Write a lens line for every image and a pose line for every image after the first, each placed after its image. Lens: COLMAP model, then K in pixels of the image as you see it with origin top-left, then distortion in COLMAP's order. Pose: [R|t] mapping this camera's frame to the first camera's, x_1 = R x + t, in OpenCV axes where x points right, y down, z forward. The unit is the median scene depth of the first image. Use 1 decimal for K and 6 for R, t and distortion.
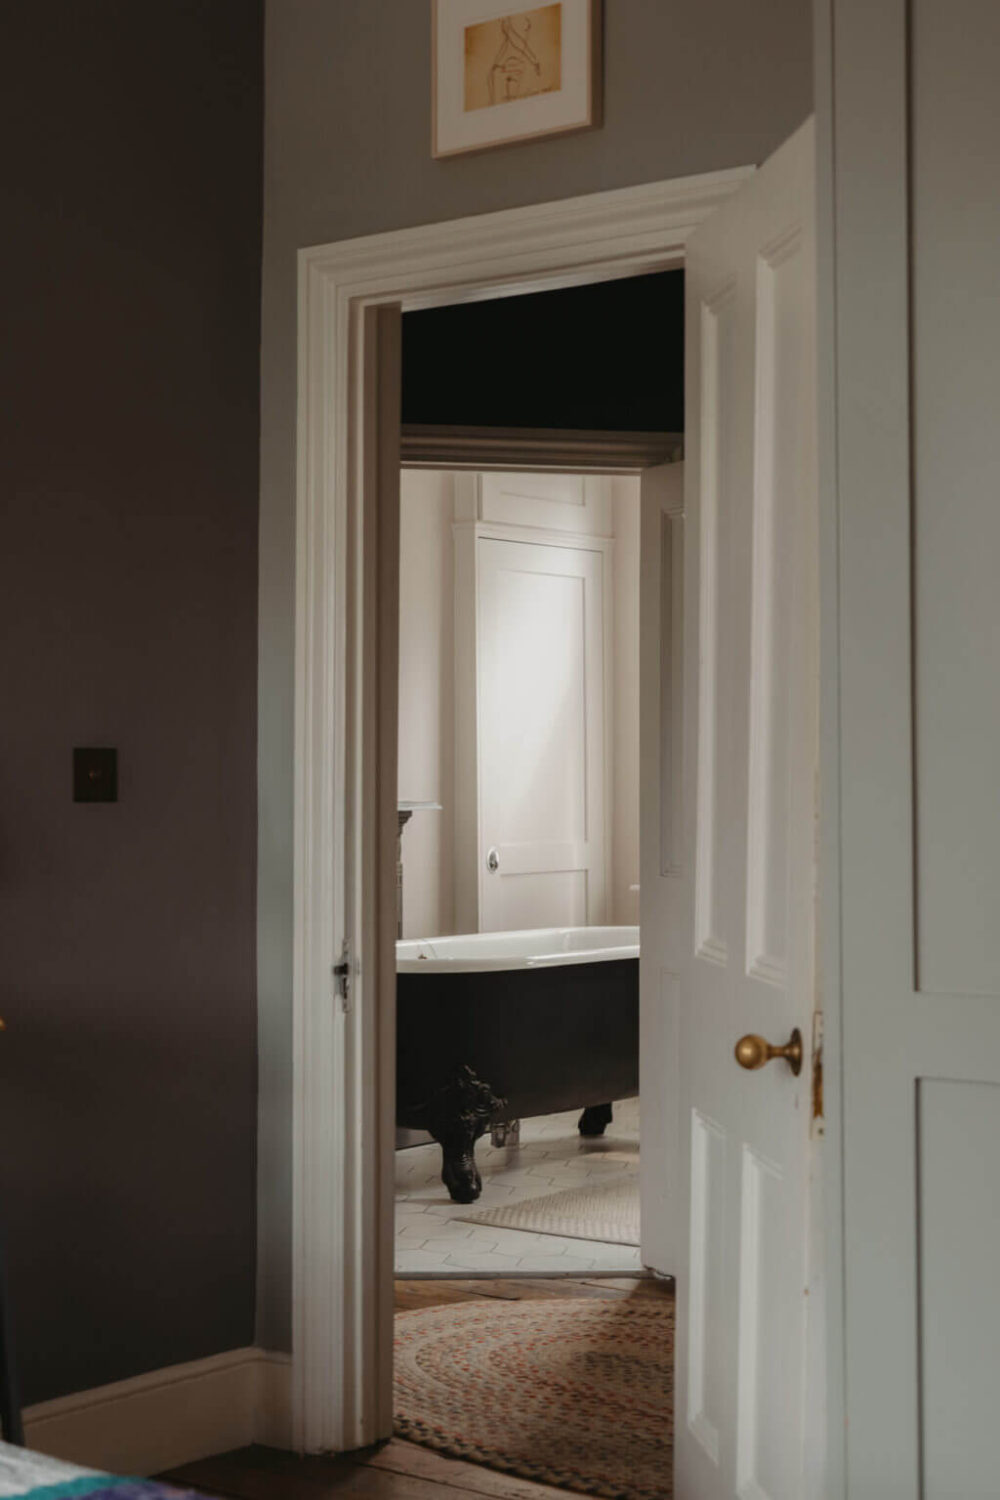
lens RADIAL K [[2372.0, 0, 500.0], [0, 2372.0, 750.0], [0, 0, 1]] dist [-0.009108, 0.023625]
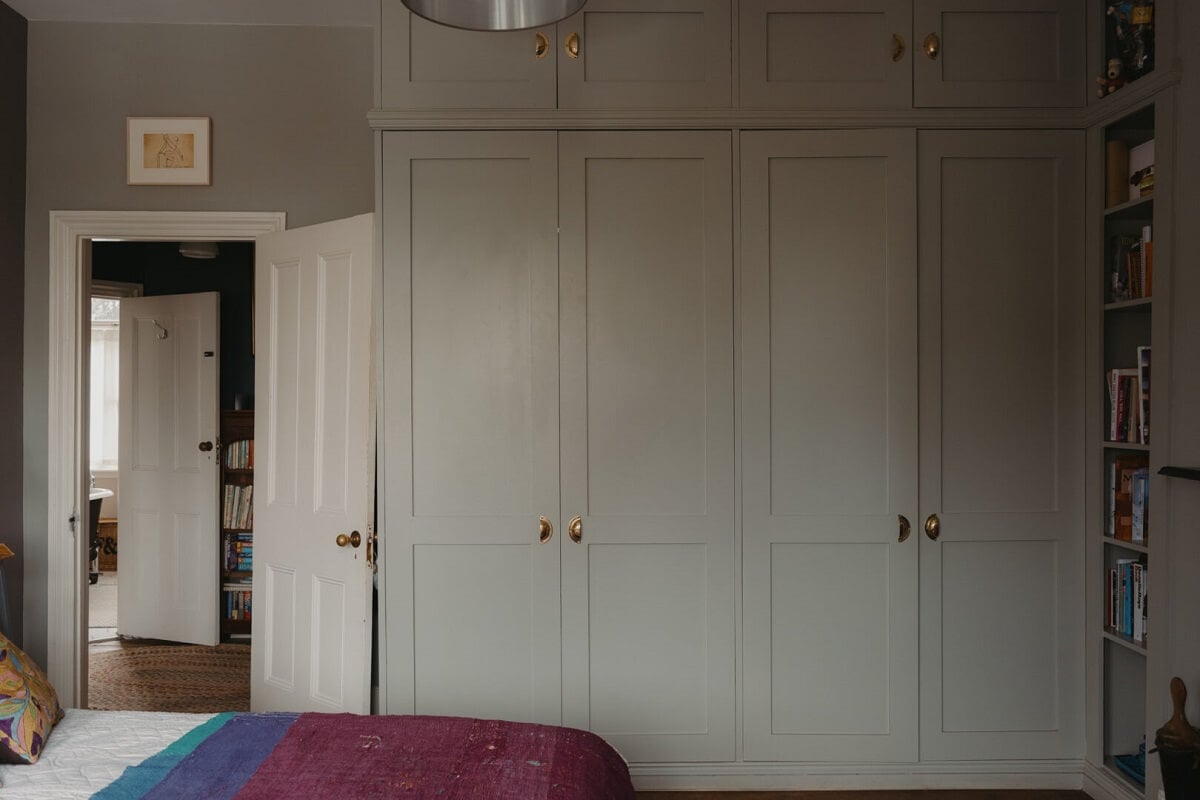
lens RADIAL K [[953.1, 0, 600.0], [0, 953.1, 400.0], [0, 0, 1]] dist [-0.014894, 0.005855]
pose [[0.792037, 0.009394, 0.610401, -0.237777], [-0.007899, 0.999956, -0.005139, -0.026570], [-0.610422, -0.000752, 0.792076, -0.070754]]
